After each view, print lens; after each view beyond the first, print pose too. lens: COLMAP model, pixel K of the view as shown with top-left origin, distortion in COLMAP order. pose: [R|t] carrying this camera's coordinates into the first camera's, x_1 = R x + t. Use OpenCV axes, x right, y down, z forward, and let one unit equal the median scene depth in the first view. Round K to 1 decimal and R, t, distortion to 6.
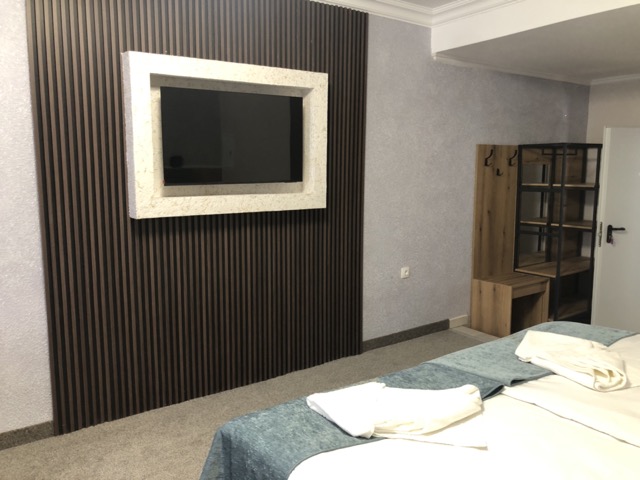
lens RADIAL K [[525.6, 0, 317.0], [0, 525.6, 237.3], [0, 0, 1]] dist [0.026484, -0.031259]
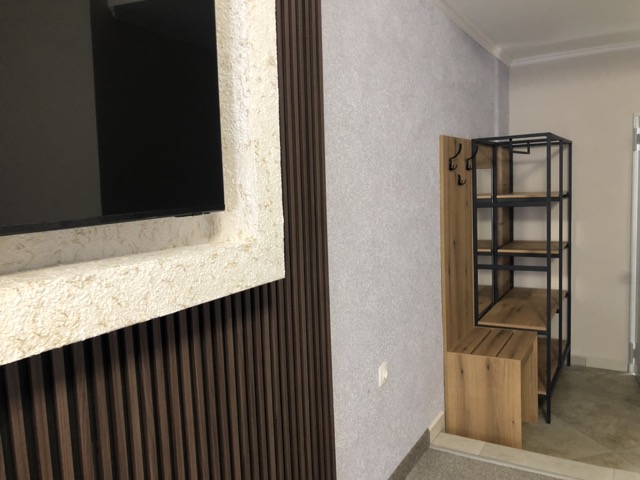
lens RADIAL K [[525.6, 0, 319.3], [0, 525.6, 239.8], [0, 0, 1]] dist [0.026484, -0.031259]
pose [[0.911588, -0.081554, 0.402936, -0.084281], [0.098950, 0.994838, -0.022506, -0.056520], [-0.399020, 0.060386, 0.914952, 0.512437]]
